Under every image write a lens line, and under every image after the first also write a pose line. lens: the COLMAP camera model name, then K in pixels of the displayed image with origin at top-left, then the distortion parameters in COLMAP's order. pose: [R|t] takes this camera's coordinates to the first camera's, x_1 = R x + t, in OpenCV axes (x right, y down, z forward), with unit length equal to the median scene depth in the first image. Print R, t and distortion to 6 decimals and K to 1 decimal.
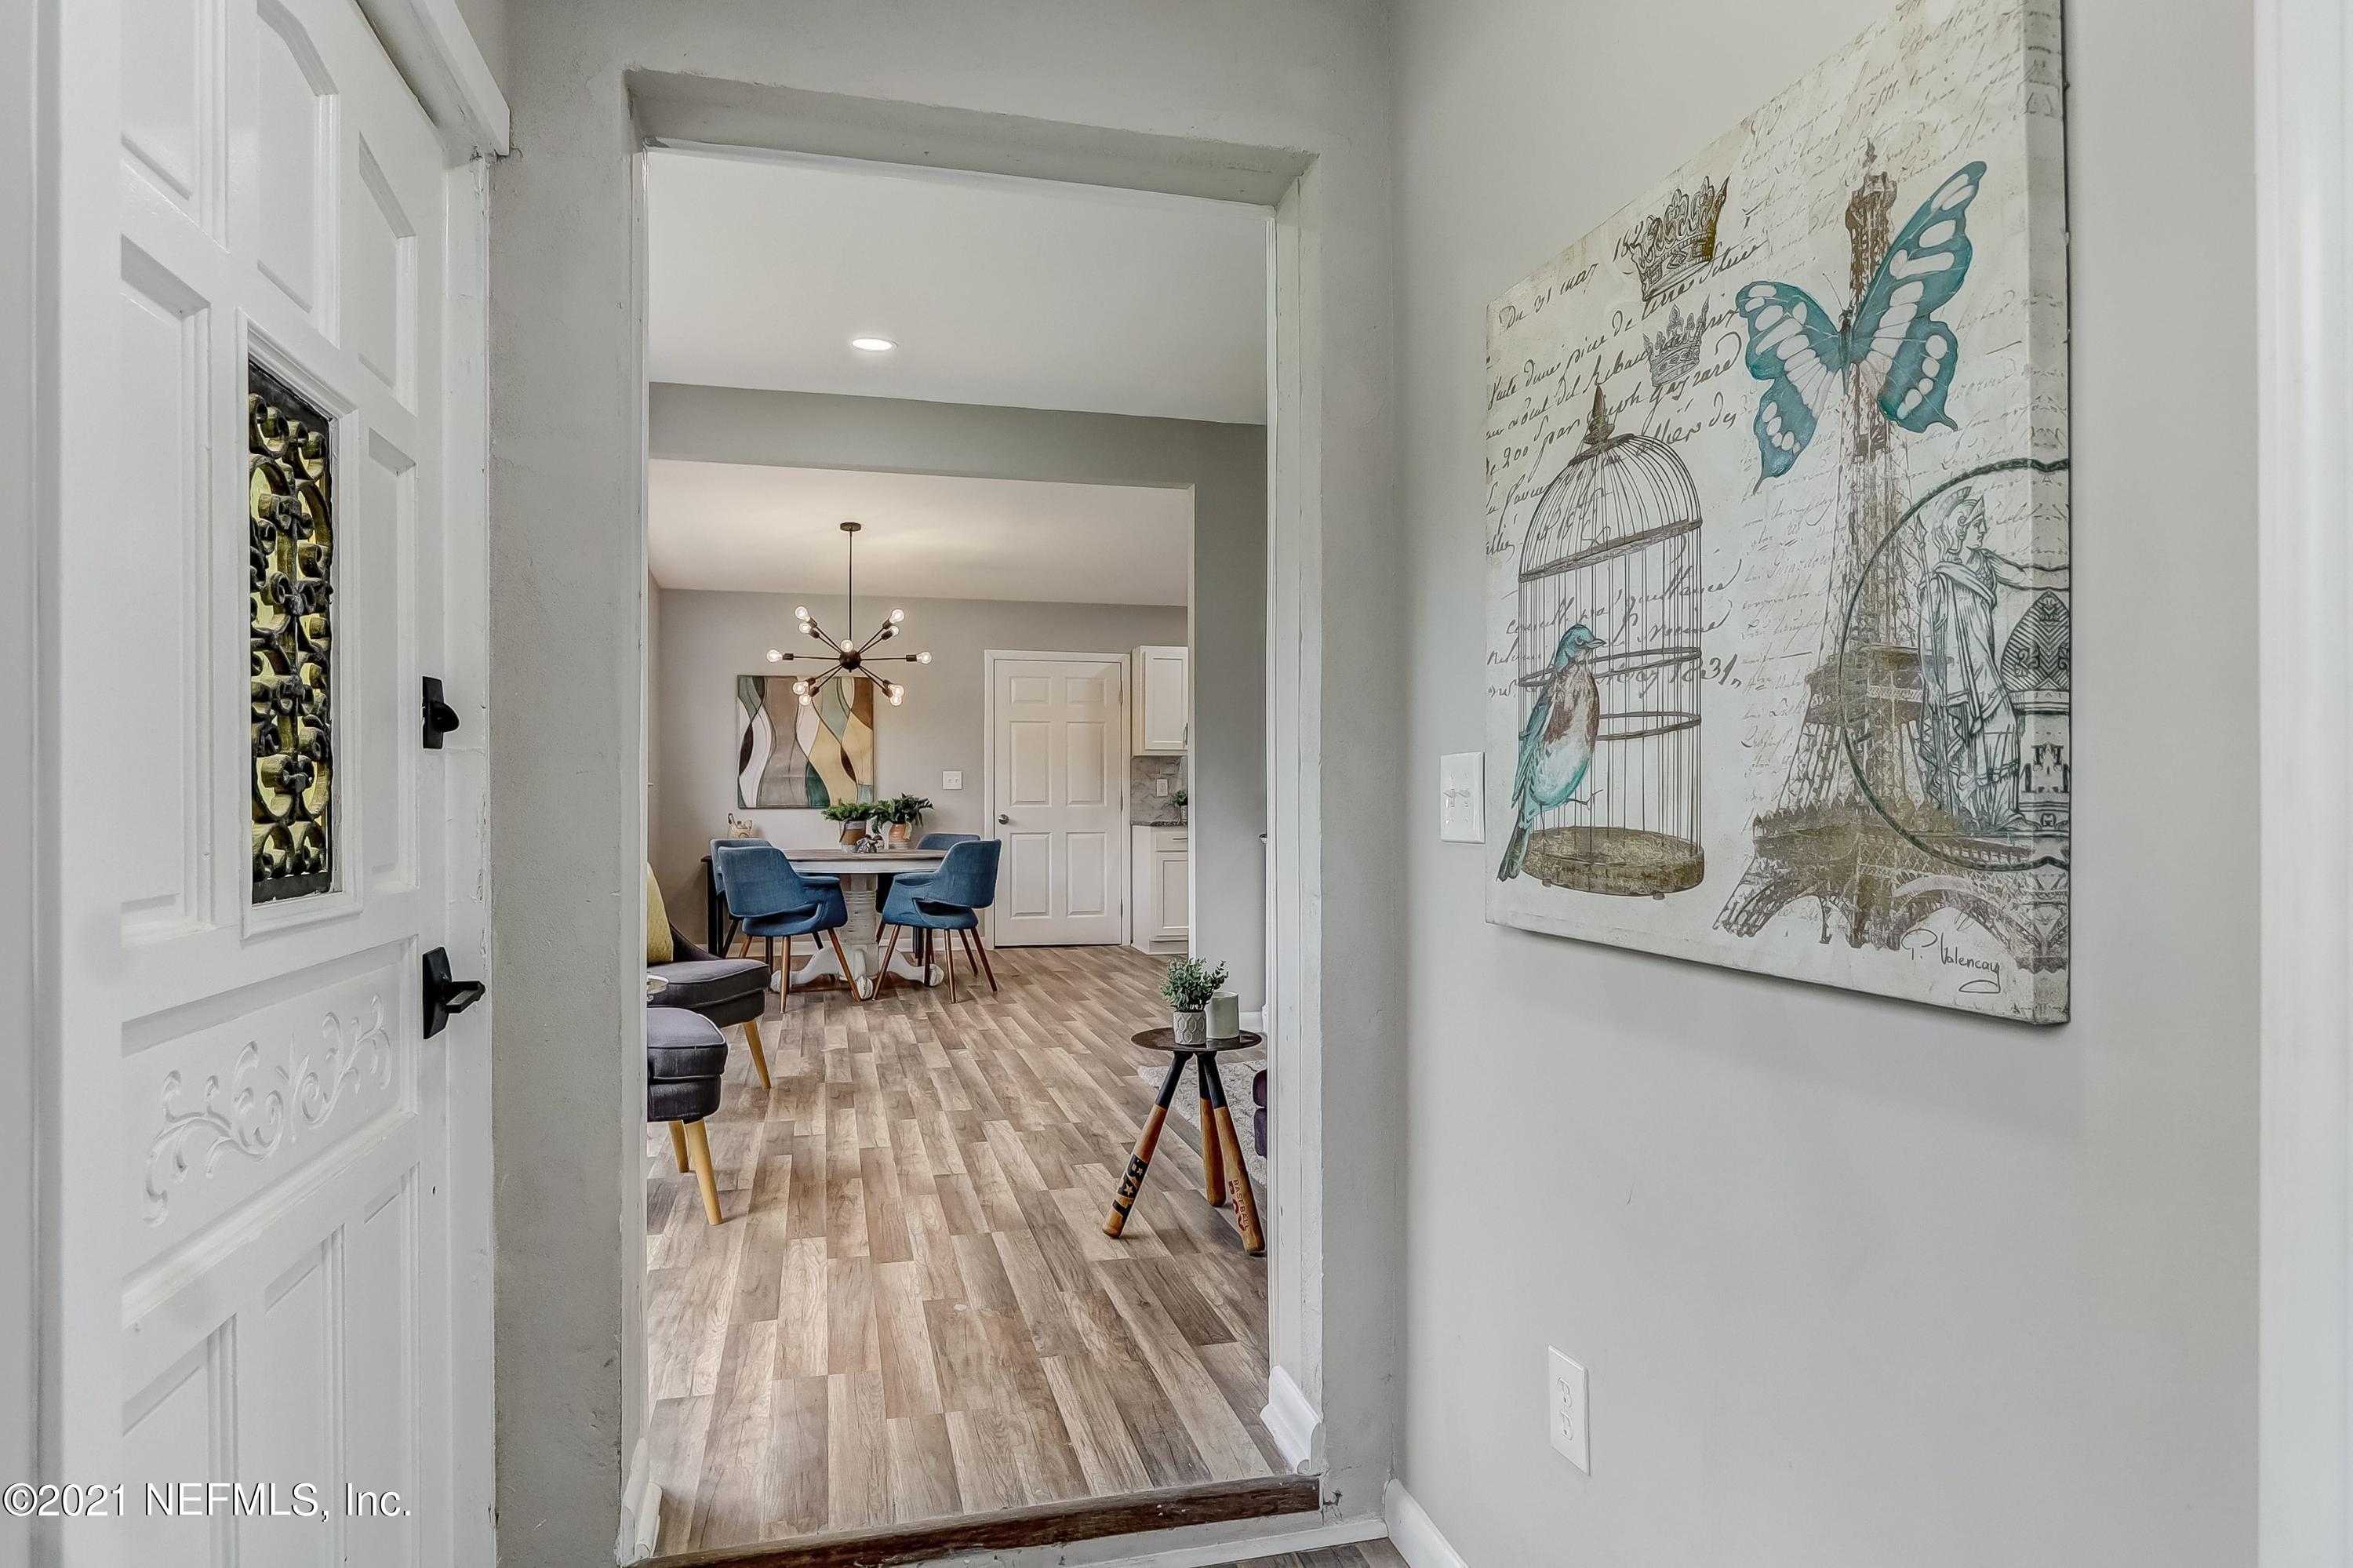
lens RADIAL K [[1326.1, 0, 1169.2], [0, 1326.1, 789.9], [0, 0, 1]] dist [-0.037239, -0.000473]
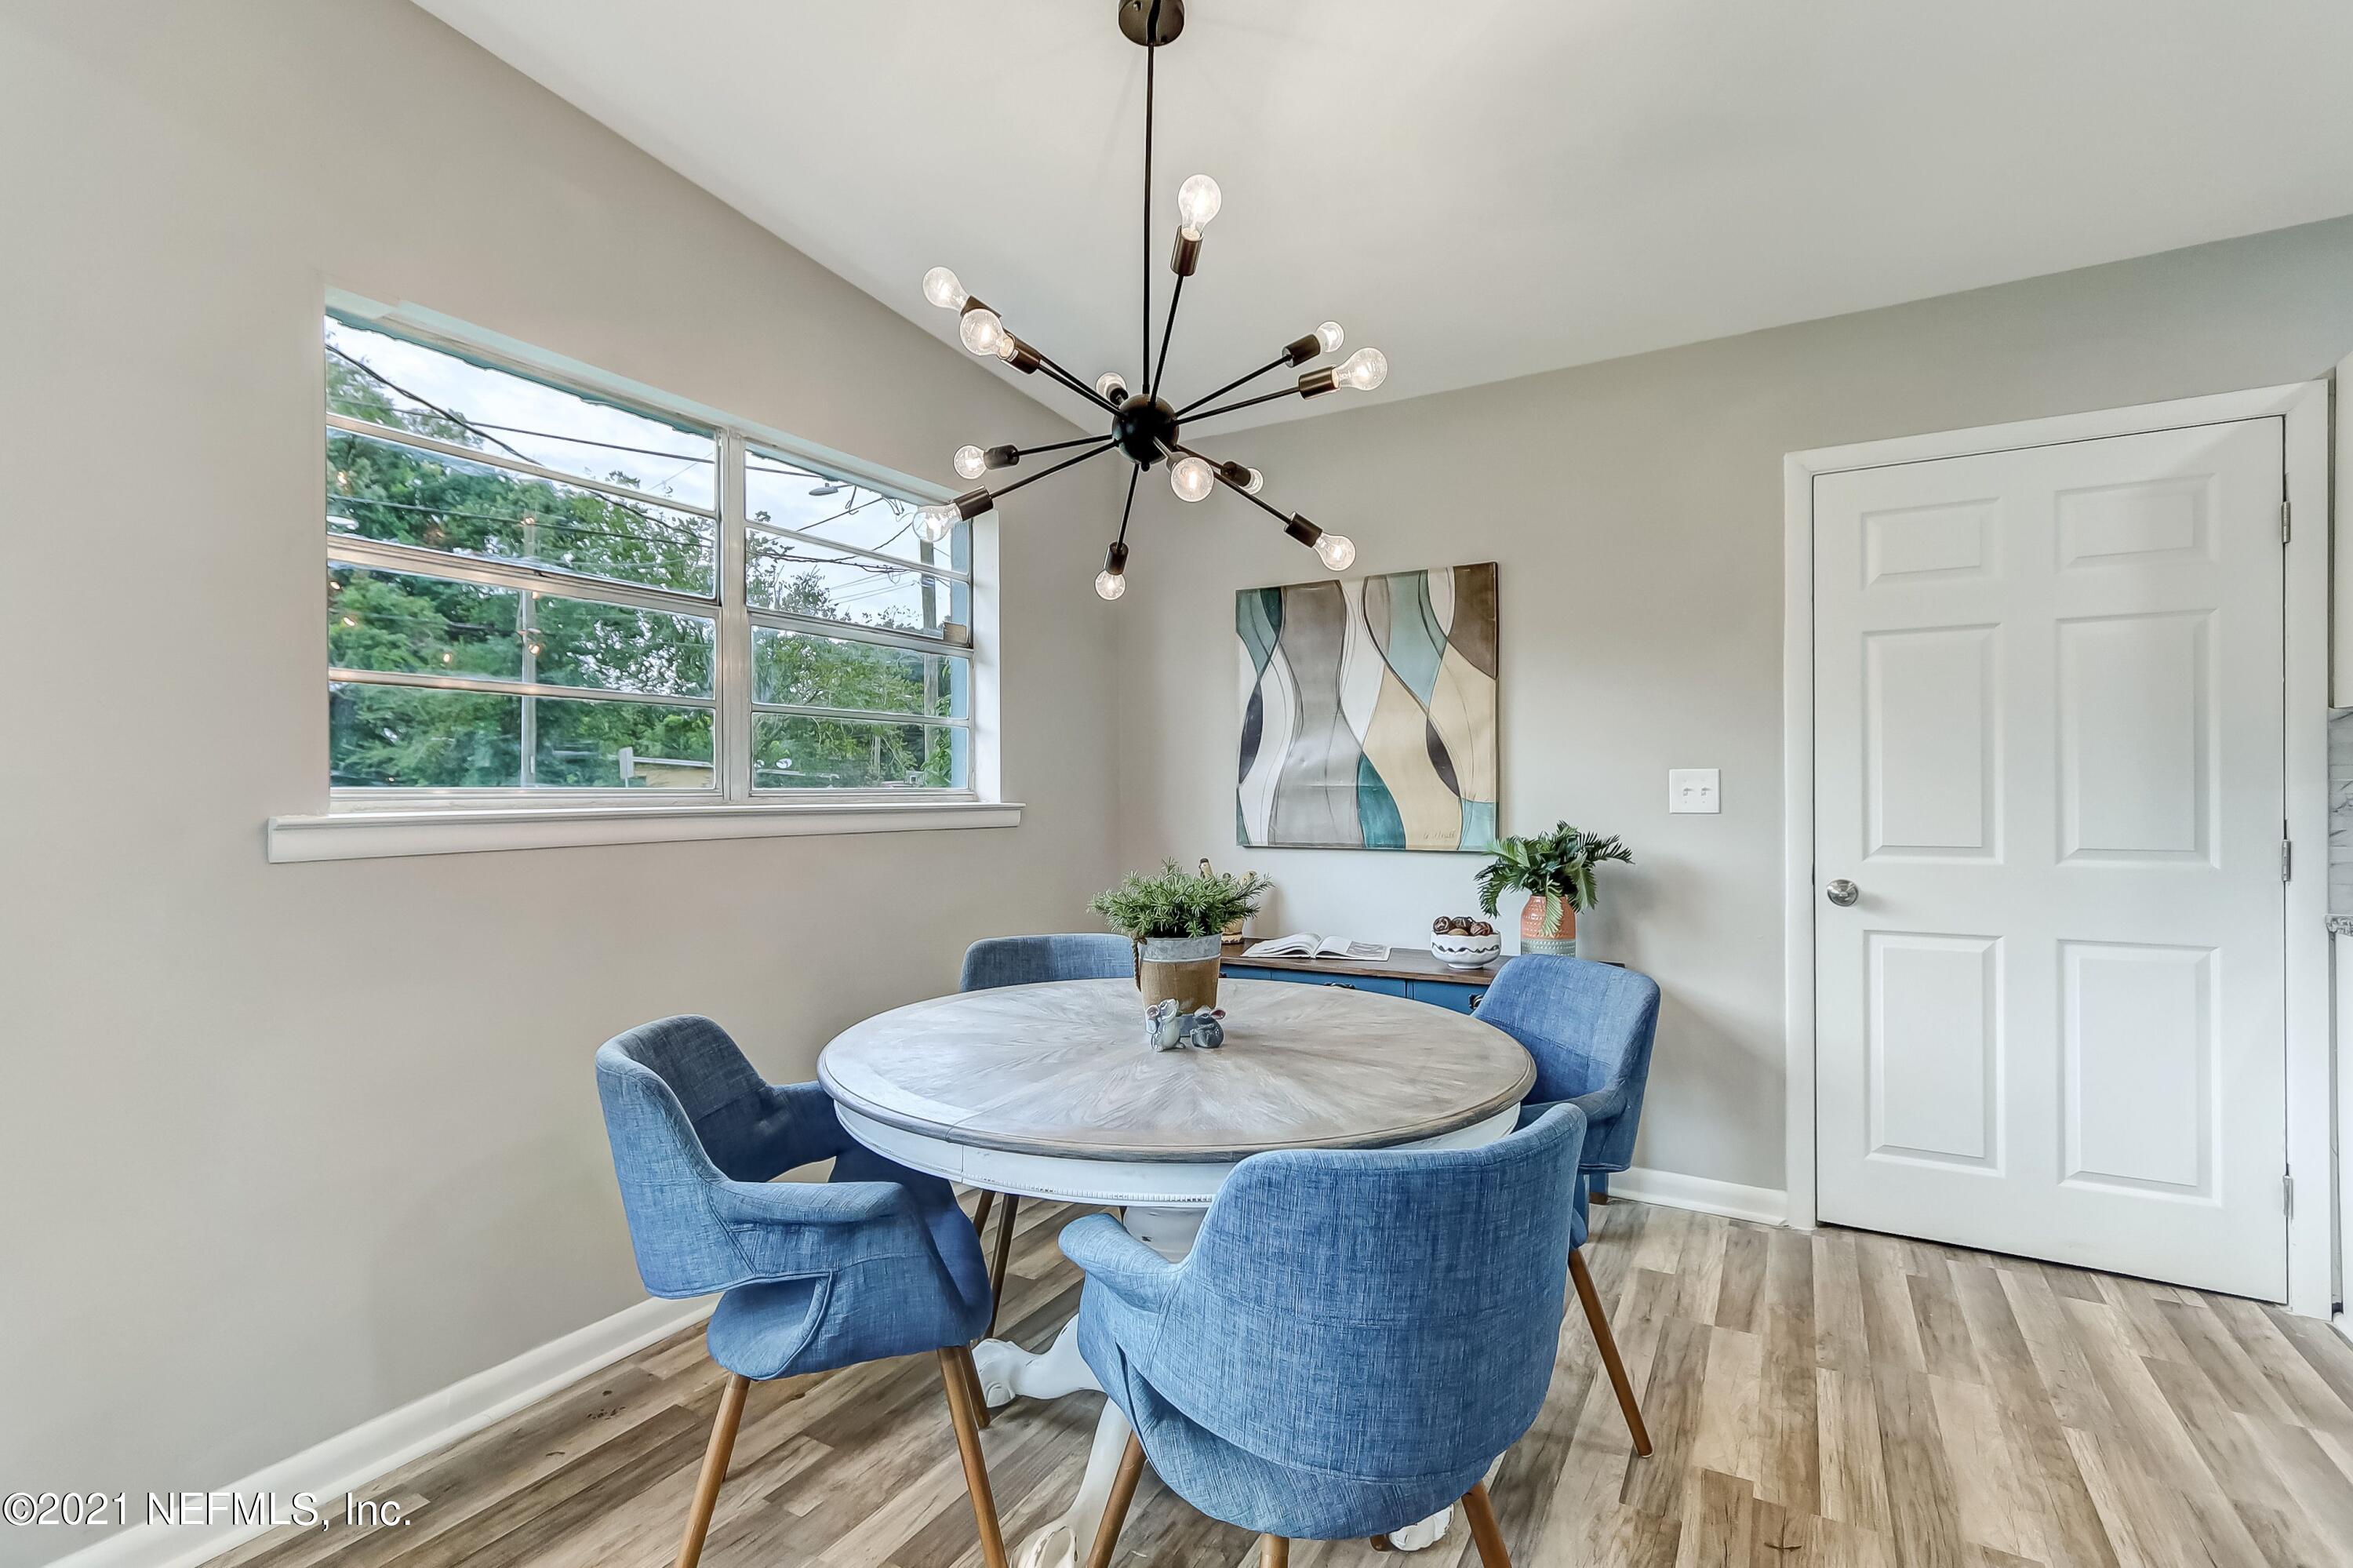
lens RADIAL K [[1082.8, 0, 1169.4], [0, 1082.8, 792.7], [0, 0, 1]] dist [0.001211, 0.003104]
pose [[0.711829, -0.012145, -0.702248, -0.043924], [-0.014759, 0.999371, -0.032244, 0.006155], [0.702198, 0.033316, 0.711202, 0.636681]]
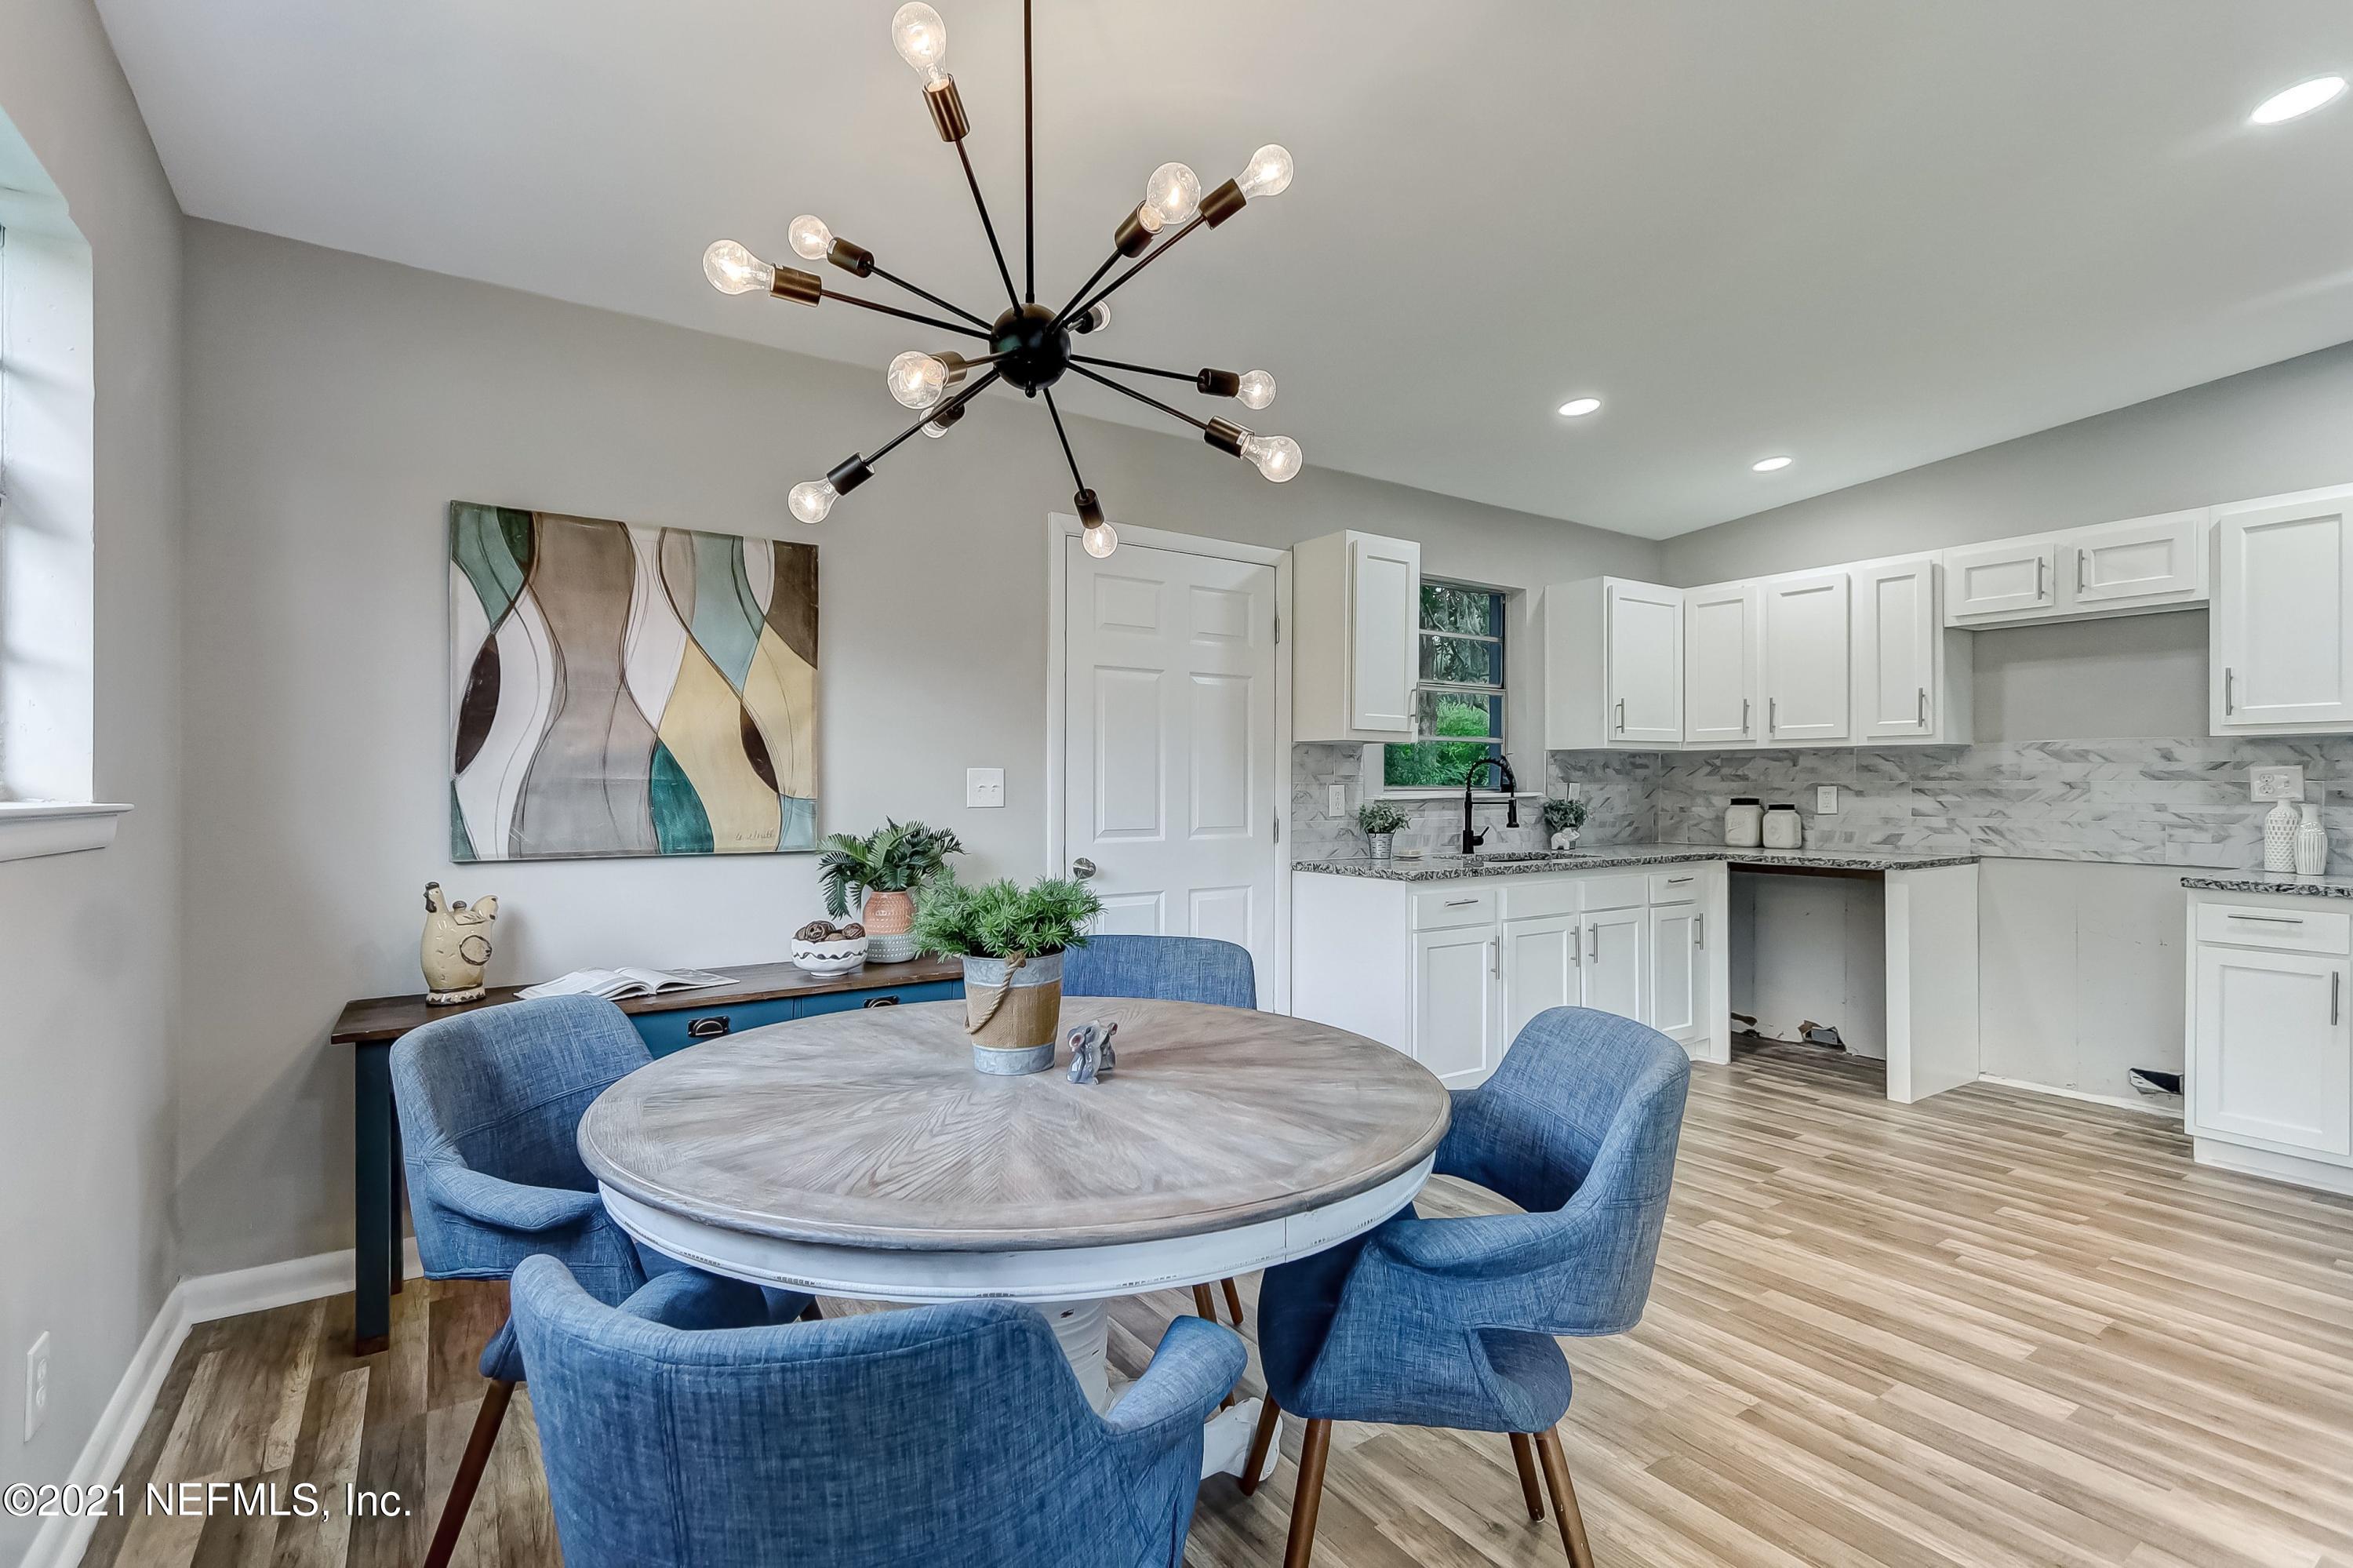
lens RADIAL K [[1082.8, 0, 1161.7], [0, 1082.8, 783.0], [0, 0, 1]] dist [0.001211, 0.003104]
pose [[0.943254, -0.007357, 0.331992, -0.225860], [0.020538, 0.999133, -0.036212, 0.005867], [-0.331437, 0.040975, 0.942587, 0.611429]]
